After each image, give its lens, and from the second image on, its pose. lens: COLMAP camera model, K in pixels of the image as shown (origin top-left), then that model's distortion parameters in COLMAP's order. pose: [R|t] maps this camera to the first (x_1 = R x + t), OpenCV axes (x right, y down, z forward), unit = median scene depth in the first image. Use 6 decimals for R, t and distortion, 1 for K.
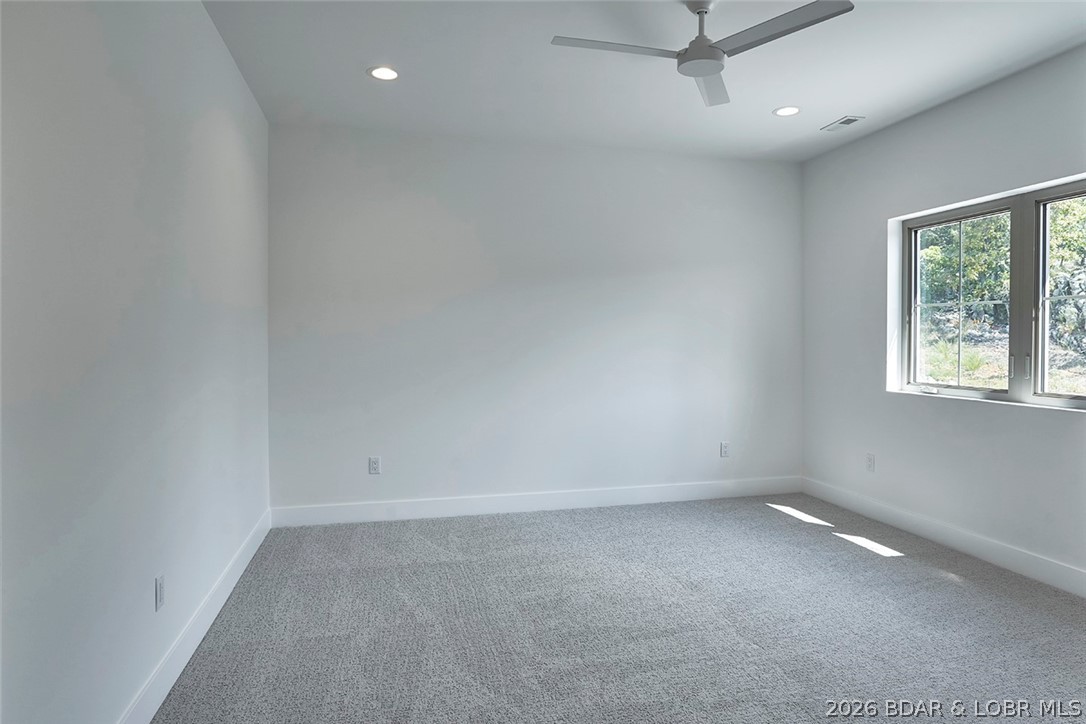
lens RADIAL K [[651.7, 0, 536.3], [0, 651.7, 352.4], [0, 0, 1]] dist [0.000273, 0.001350]
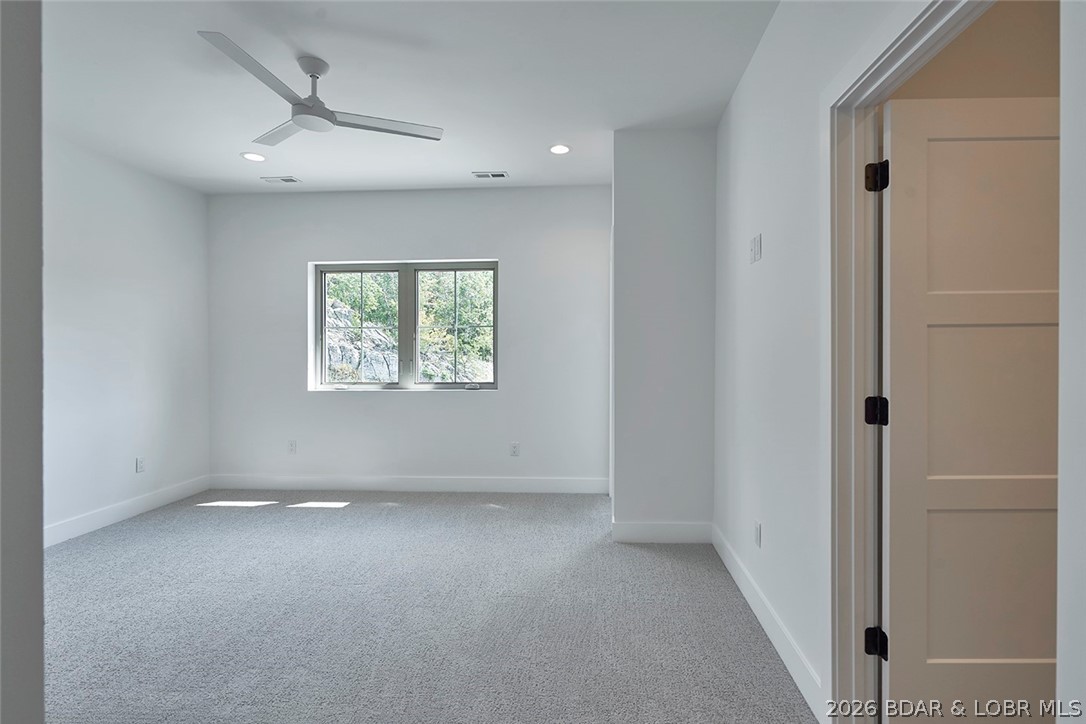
lens RADIAL K [[554.5, 0, 537.6], [0, 554.5, 362.2], [0, 0, 1]] dist [-0.001086, 0.003794]
pose [[0.297027, -0.020058, 0.954658, -0.429103], [0.026317, 0.999572, 0.012814, -0.000379], [-0.954506, 0.021318, 0.297427, 0.226332]]
